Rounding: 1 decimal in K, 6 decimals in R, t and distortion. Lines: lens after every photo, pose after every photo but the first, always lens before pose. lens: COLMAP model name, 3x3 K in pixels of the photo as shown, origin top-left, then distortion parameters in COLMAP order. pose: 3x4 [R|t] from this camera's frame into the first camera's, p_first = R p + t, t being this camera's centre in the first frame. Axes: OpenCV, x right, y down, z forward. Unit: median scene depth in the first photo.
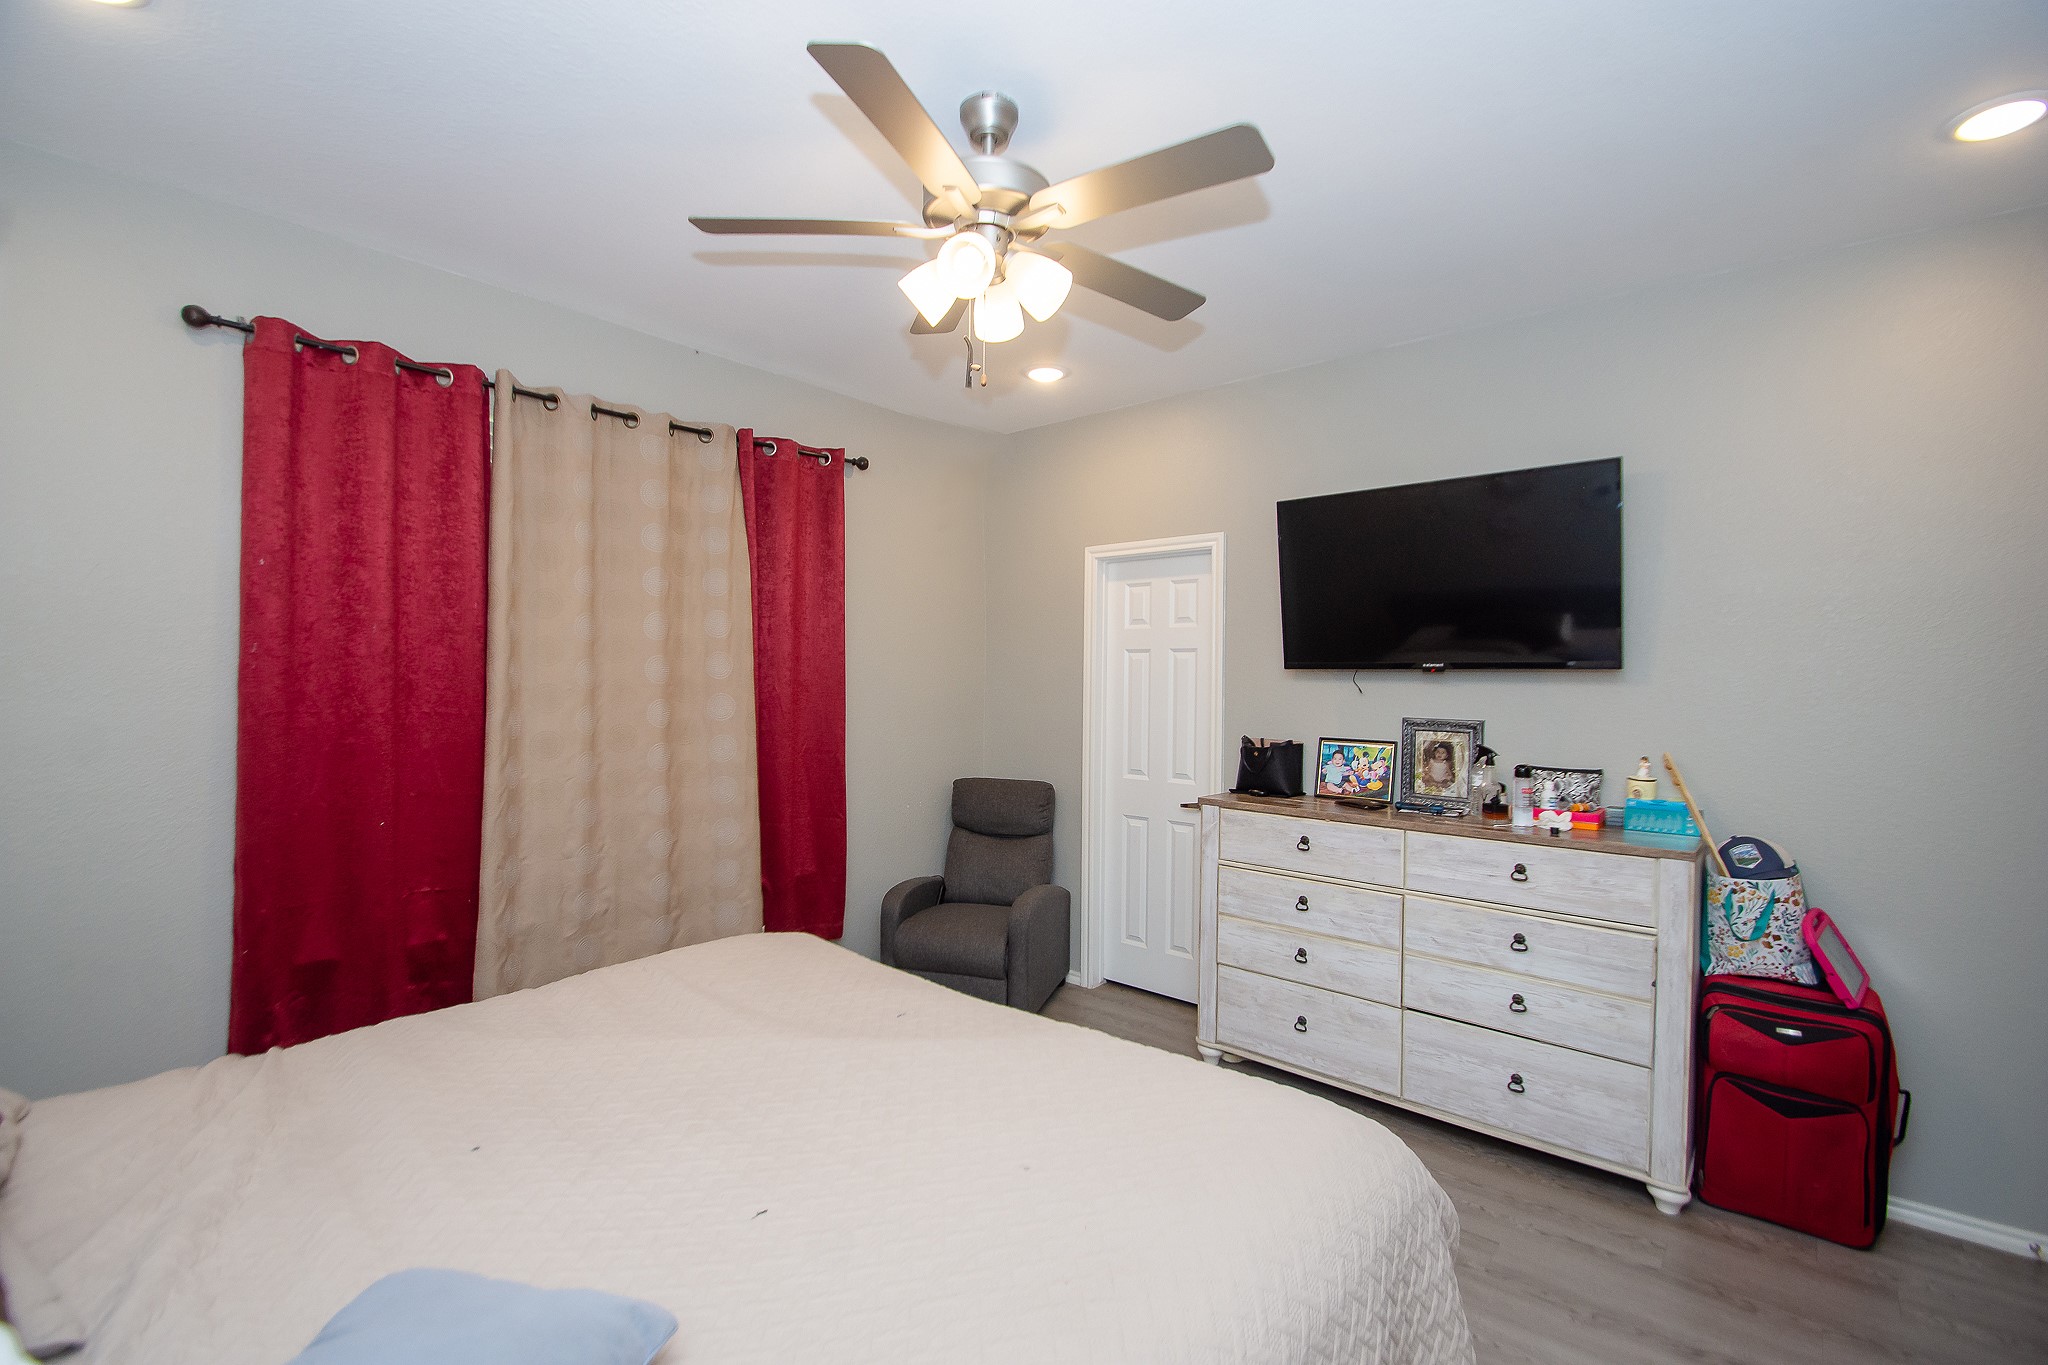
lens RADIAL K [[930.3, 0, 1023.2], [0, 930.3, 684.6], [0, 0, 1]] dist [0.007164, -0.001003]
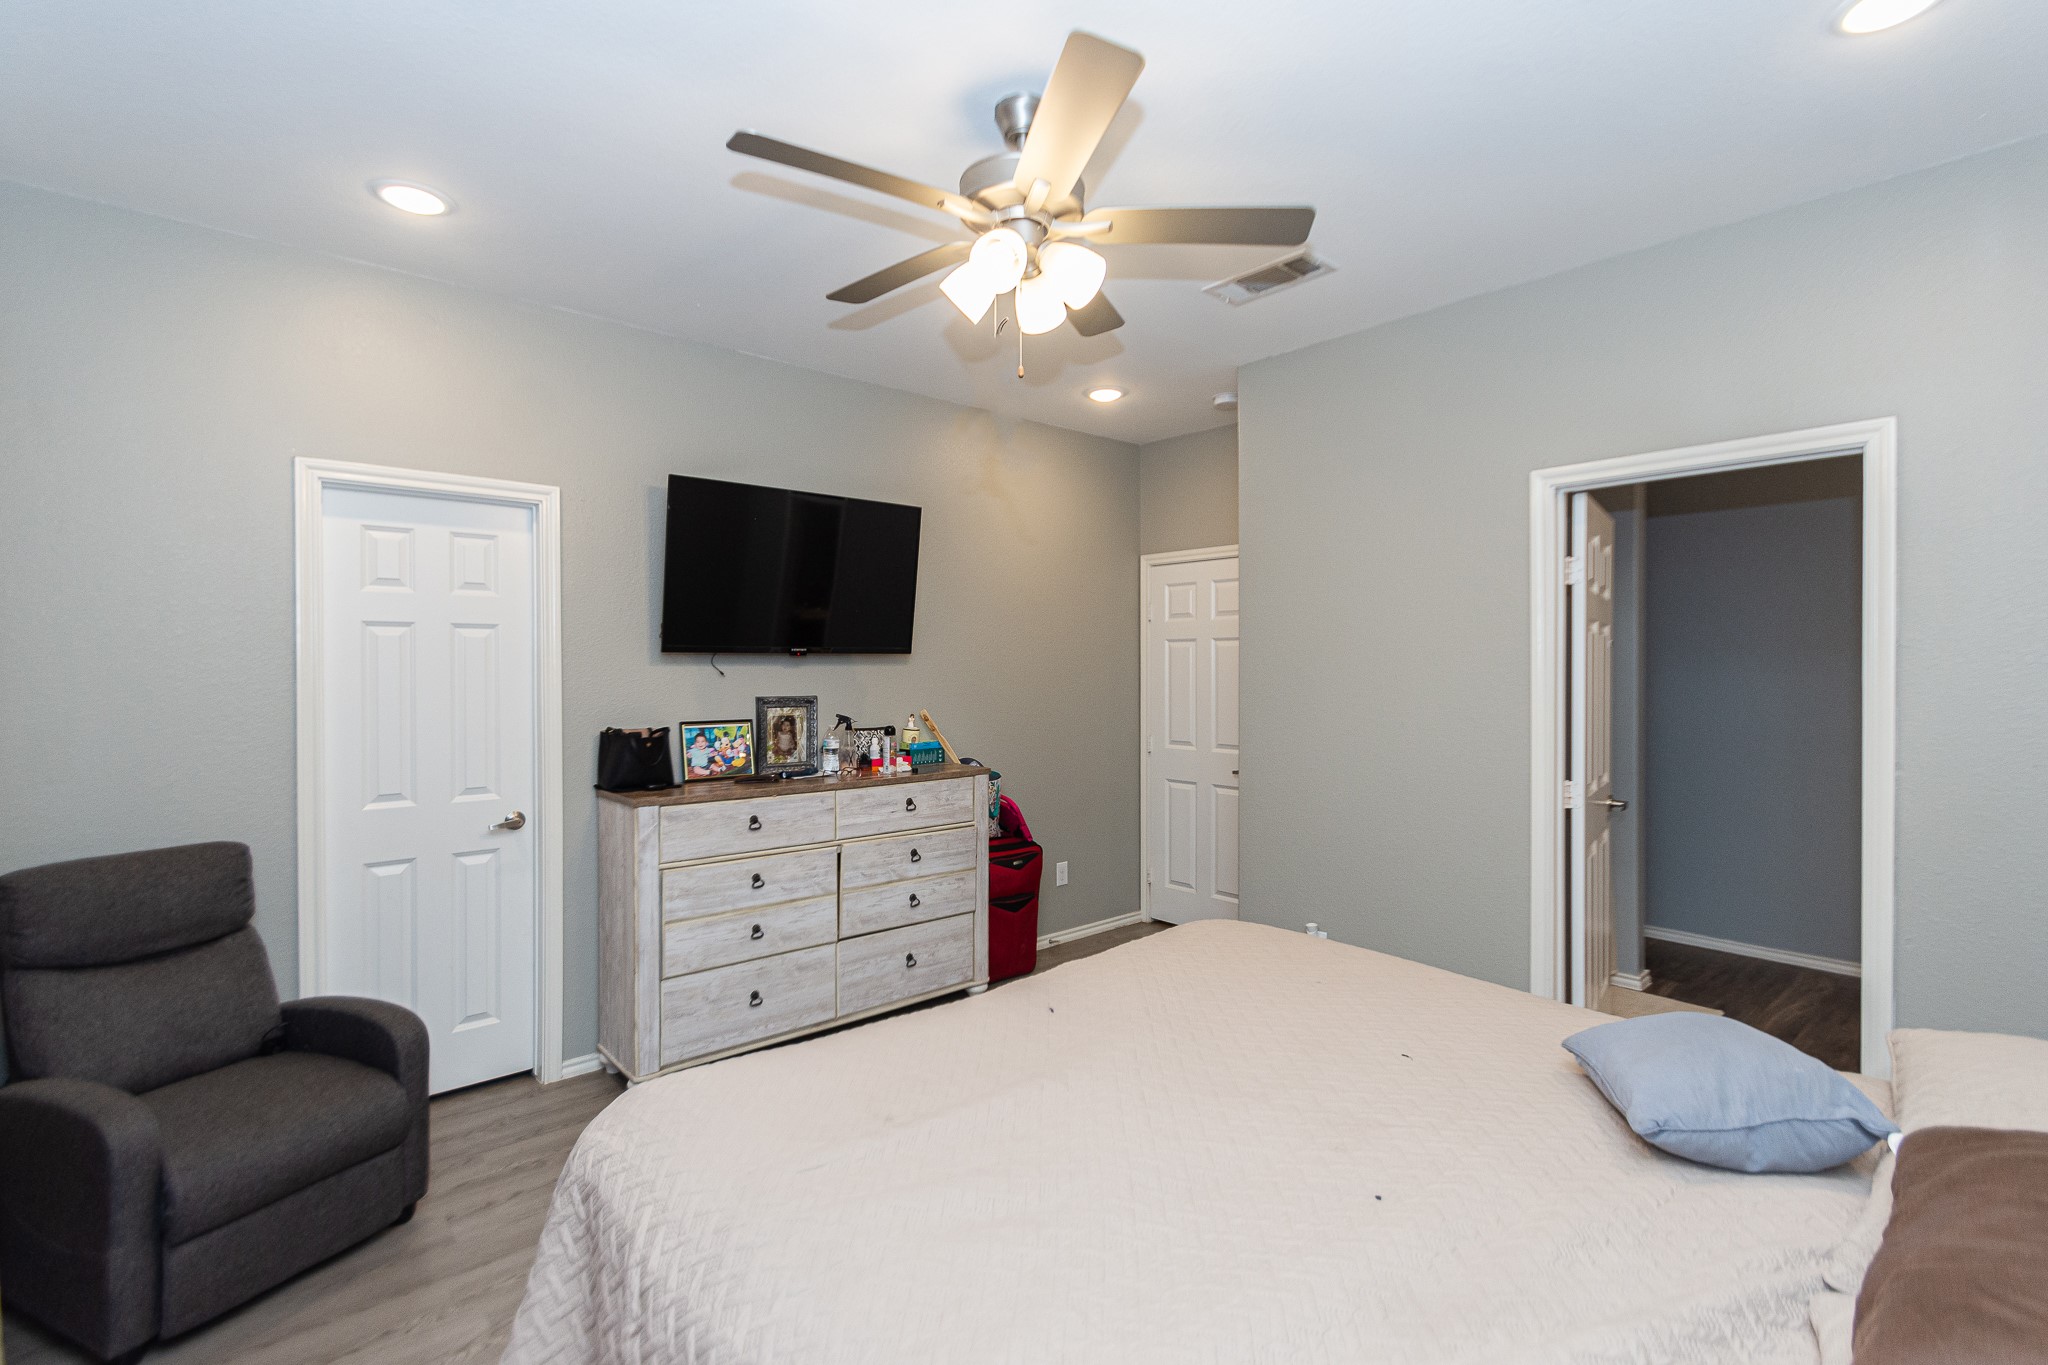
lens RADIAL K [[930.3, 0, 1020.6], [0, 930.3, 684.0], [0, 0, 1]] dist [0.007164, -0.001003]
pose [[0.124414, -0.027176, 0.991858, -0.671959], [0.012500, 0.999588, 0.025820, -0.004679], [-0.992152, 0.009186, 0.124702, 0.579162]]
